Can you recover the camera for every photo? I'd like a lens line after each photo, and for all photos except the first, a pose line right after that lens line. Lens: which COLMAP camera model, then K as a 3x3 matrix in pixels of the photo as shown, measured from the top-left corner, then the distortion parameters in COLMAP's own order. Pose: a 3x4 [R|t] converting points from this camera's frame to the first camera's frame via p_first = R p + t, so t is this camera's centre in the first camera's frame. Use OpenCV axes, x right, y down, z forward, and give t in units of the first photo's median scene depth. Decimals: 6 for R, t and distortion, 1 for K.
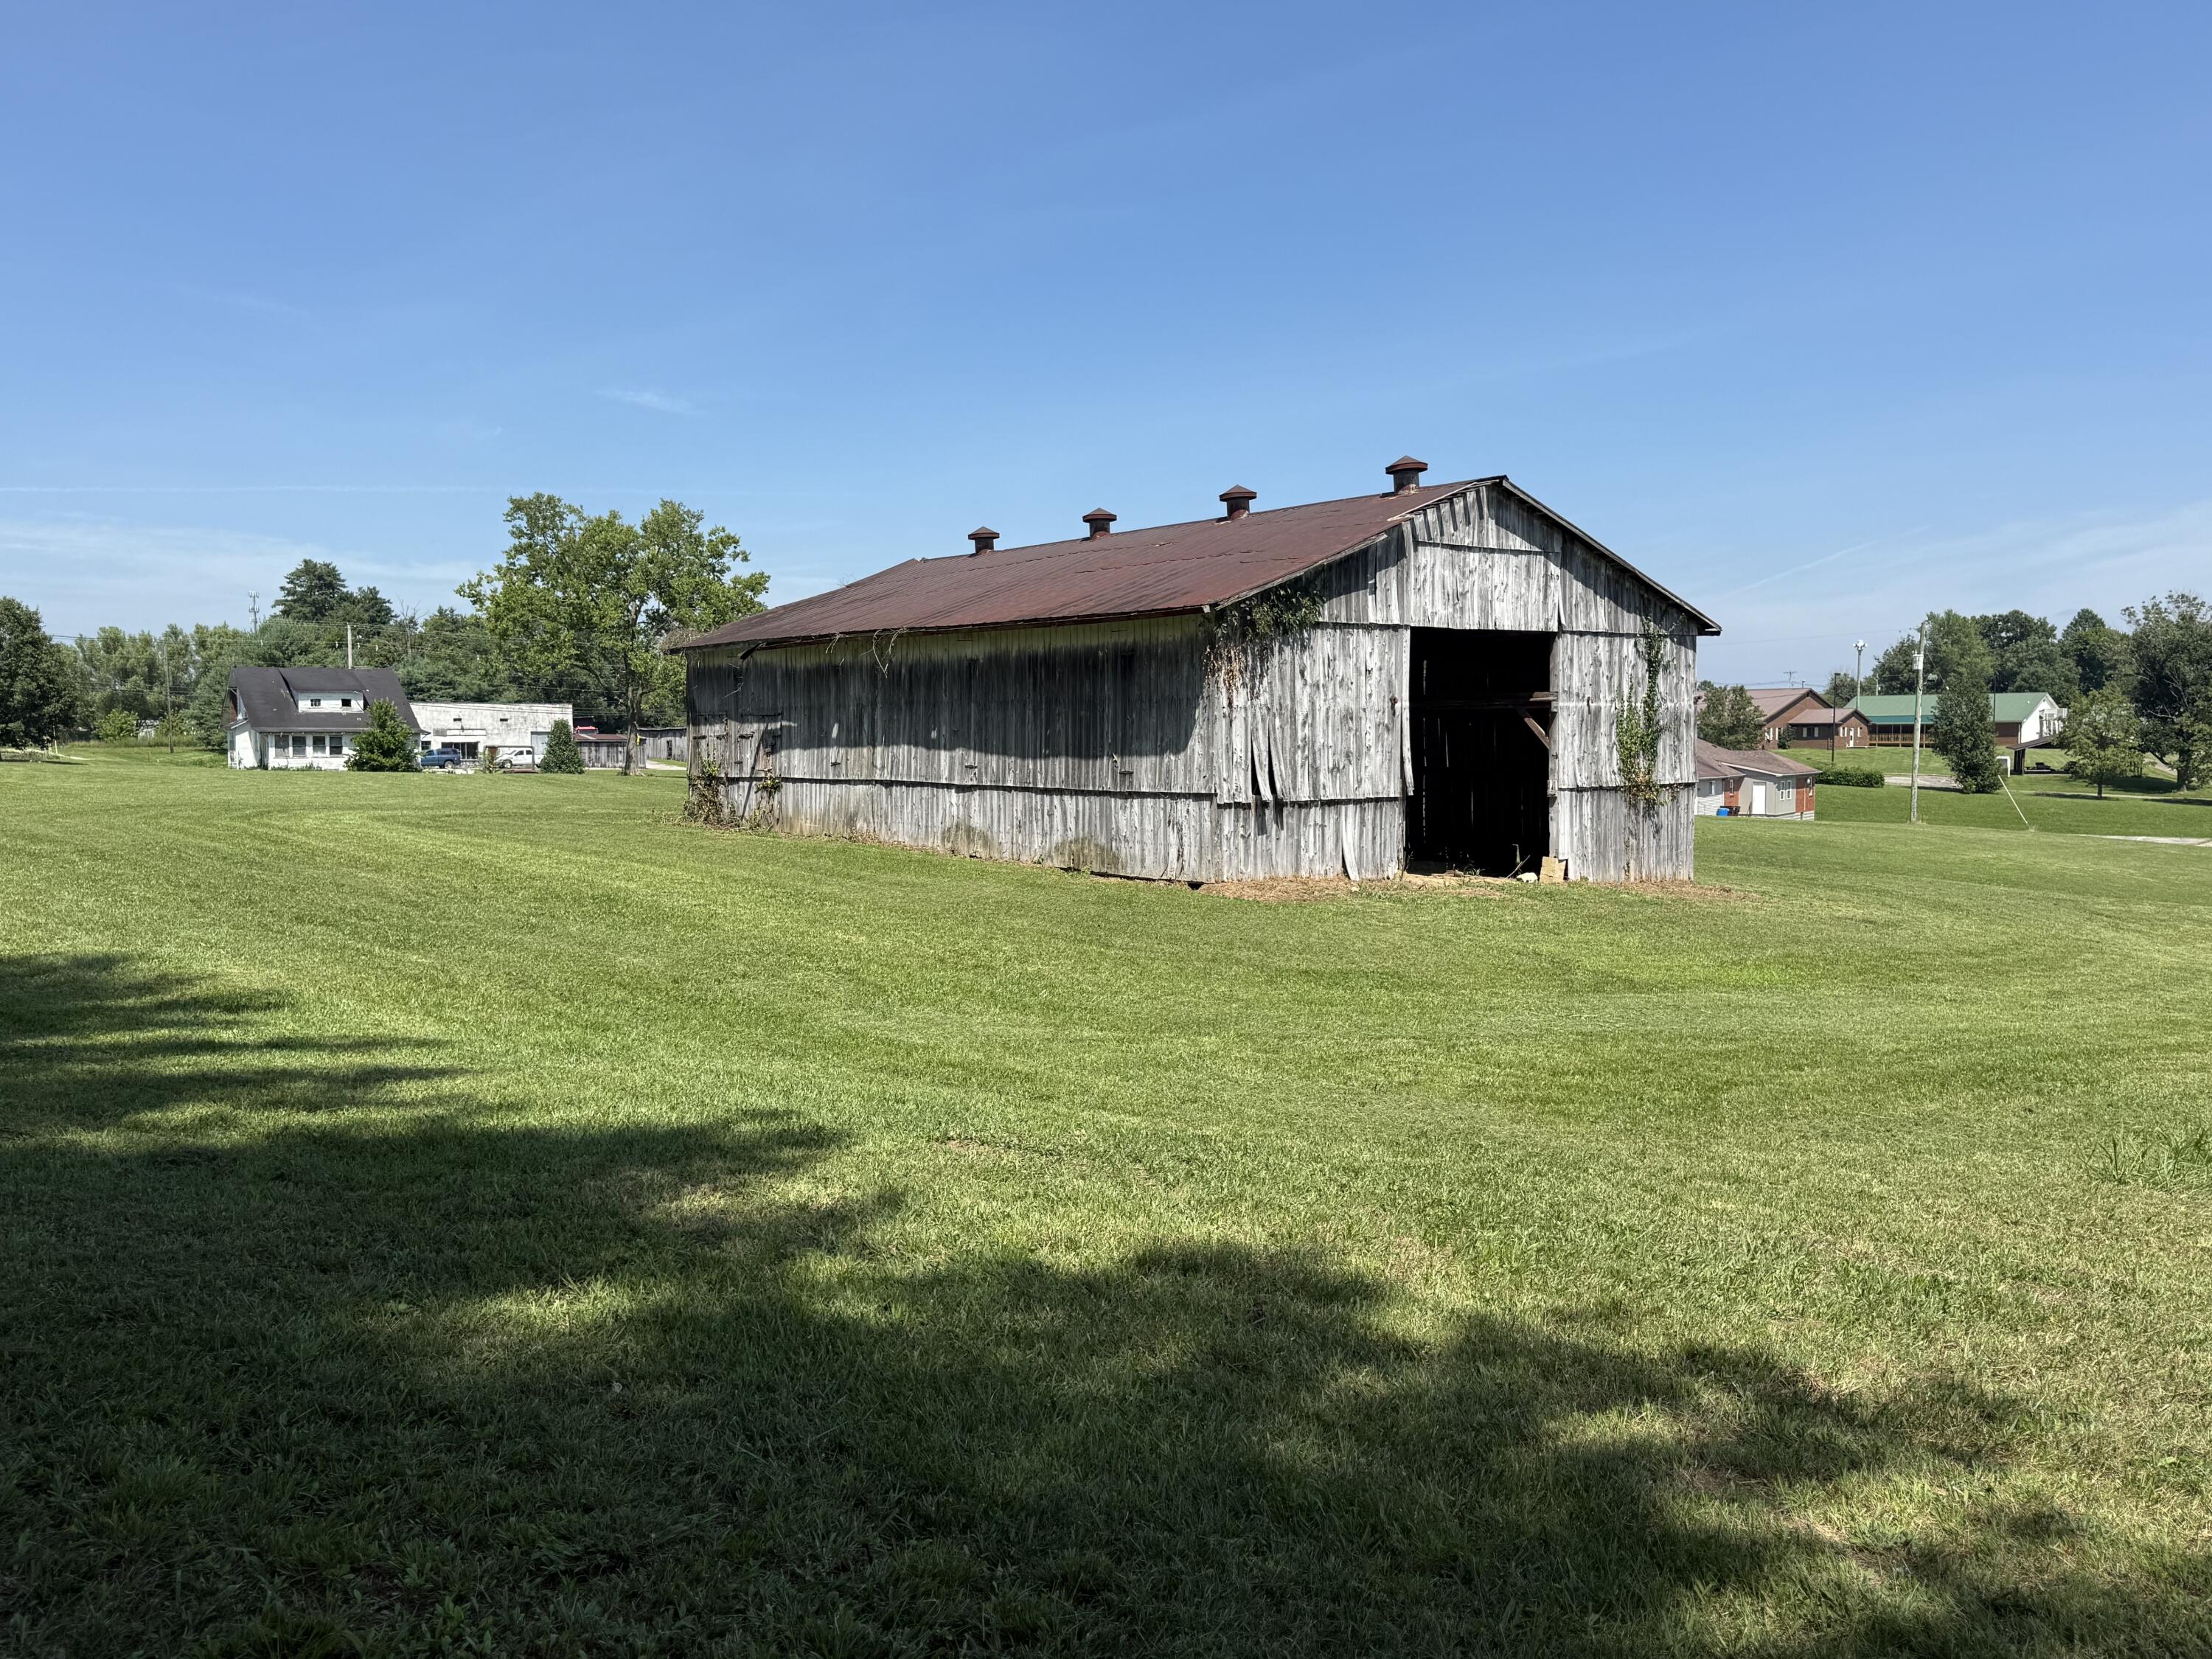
lens RADIAL K [[1770.8, 0, 1103.6], [0, 1770.8, 816.3], [0, 0, 1]] dist [0.059162, -0.014403]
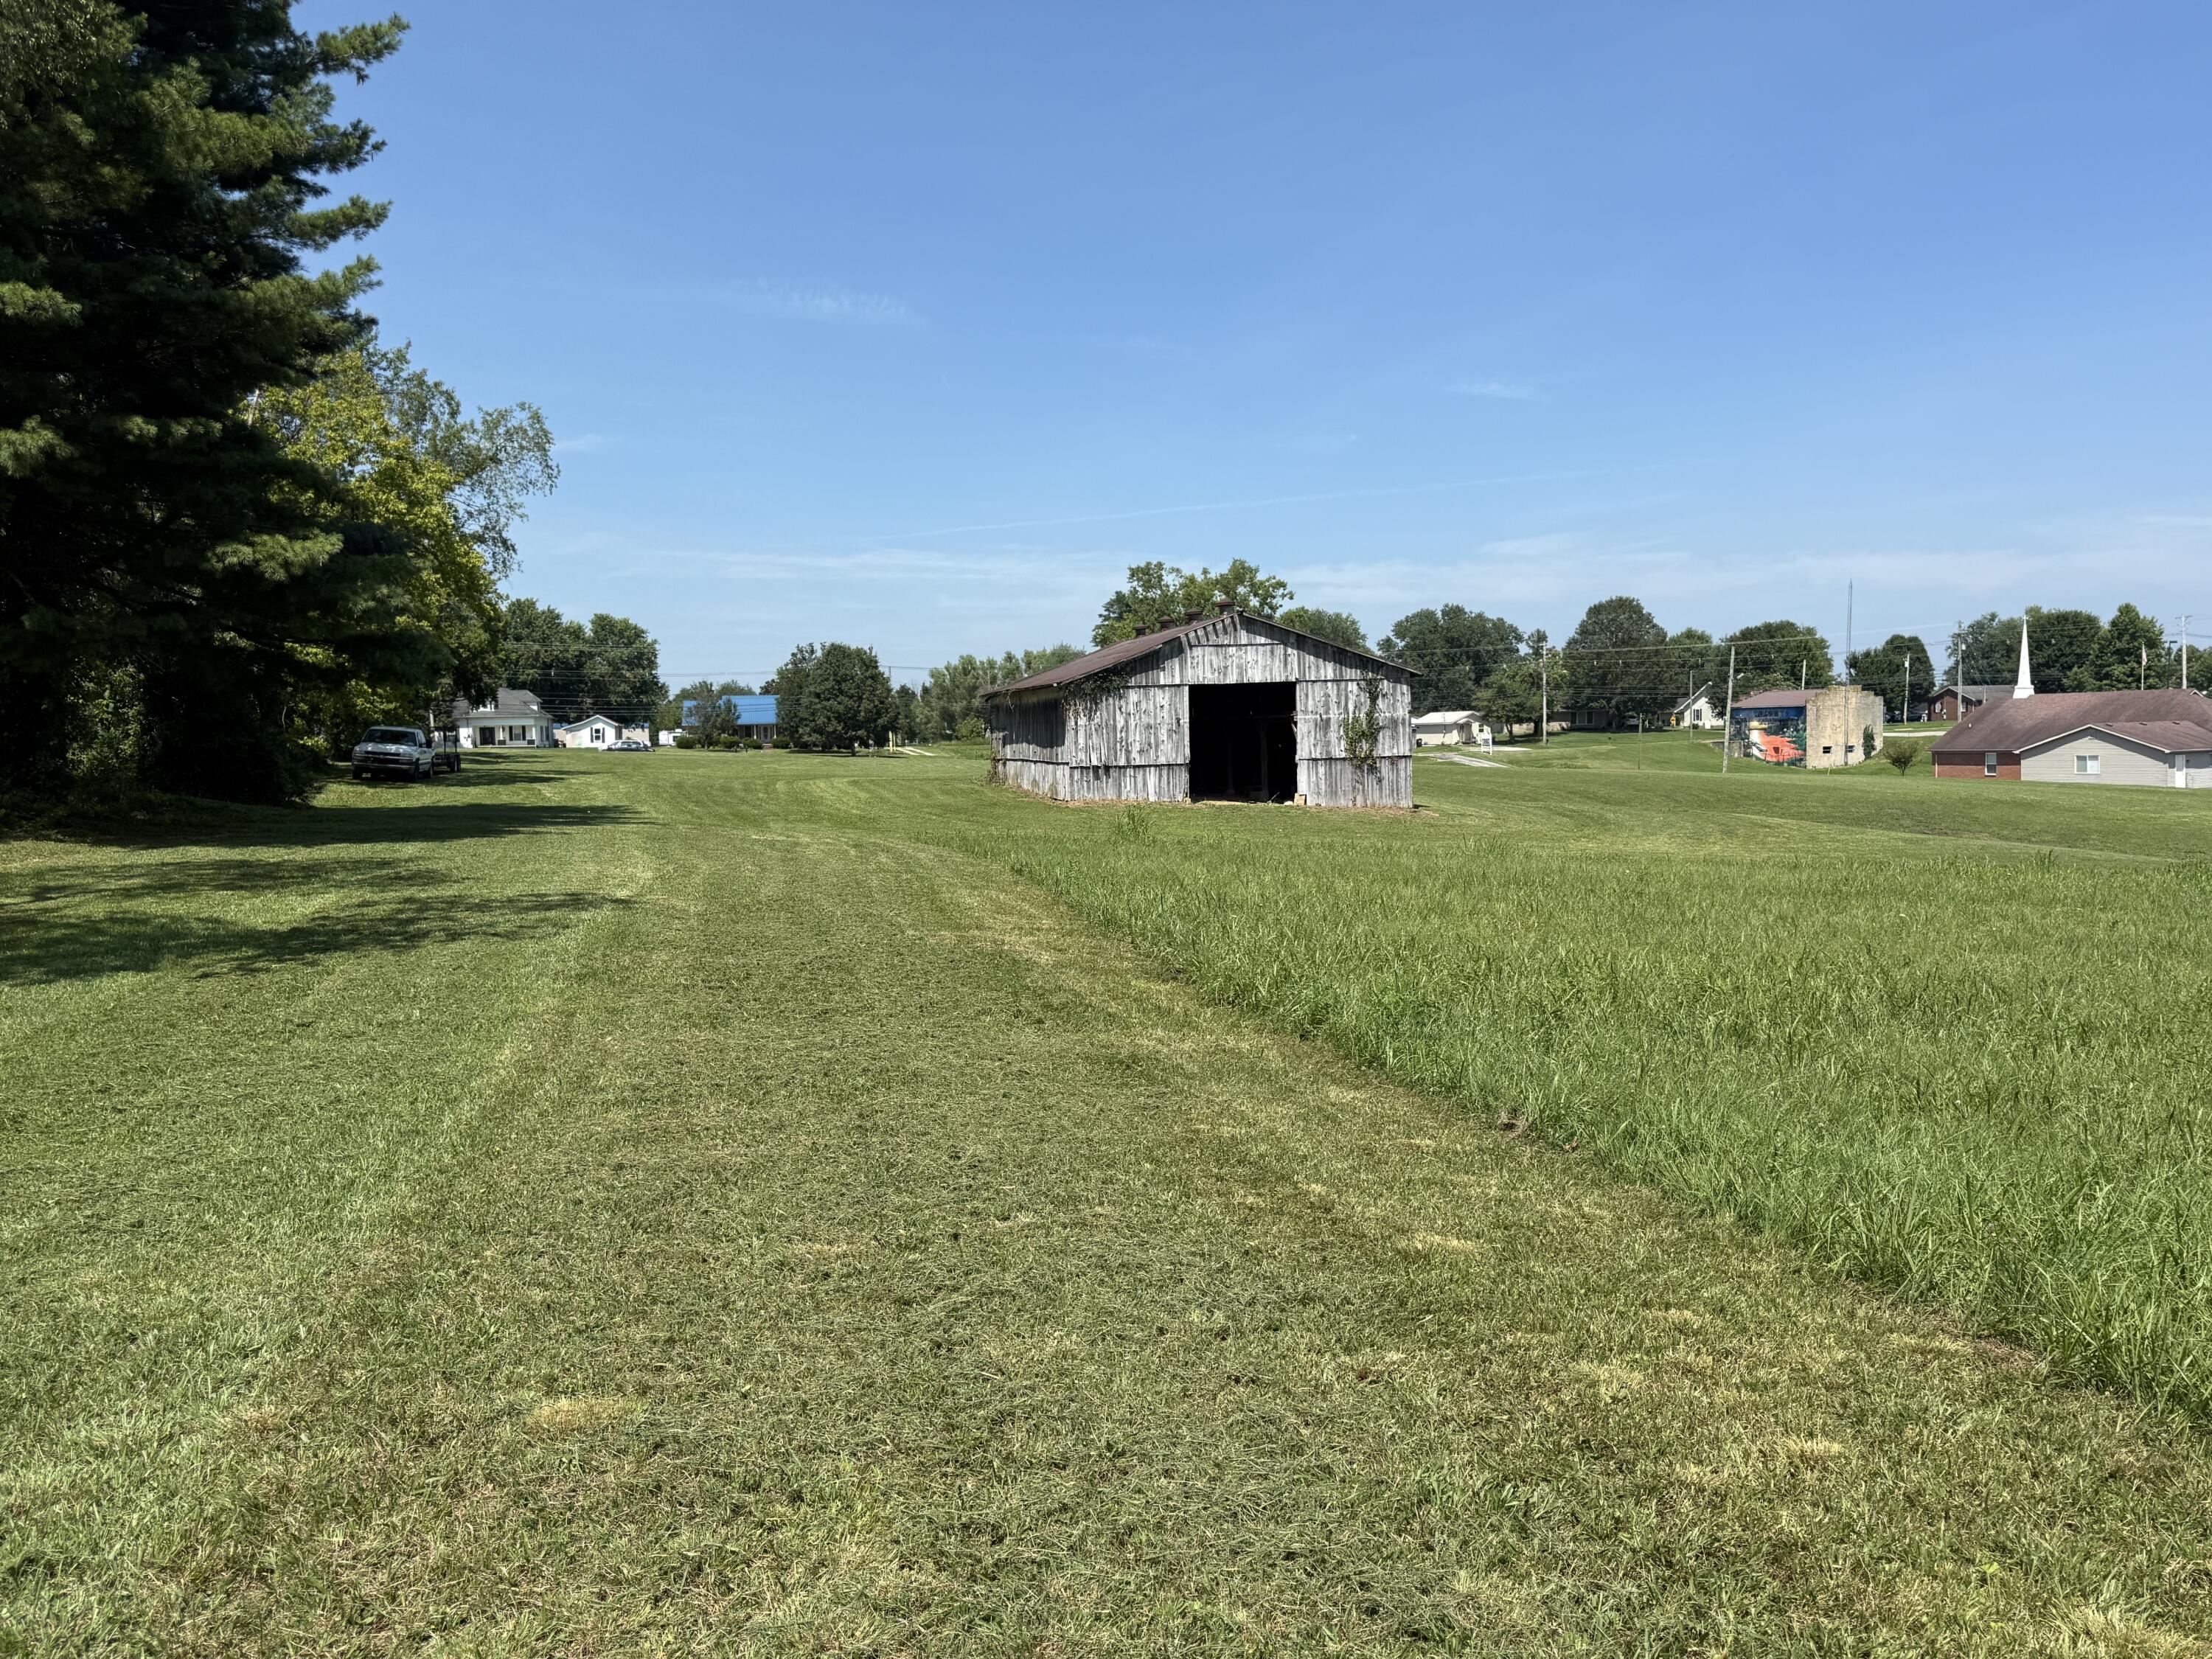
lens RADIAL K [[1770.8, 0, 1109.3], [0, 1770.8, 833.6], [0, 0, 1]] dist [0.059162, -0.014403]
pose [[0.894614, 0.005978, -0.446801, 0.993549], [0.001275, 0.999872, 0.015931, 0.037473], [0.446839, -0.014822, 0.894492, -0.919179]]
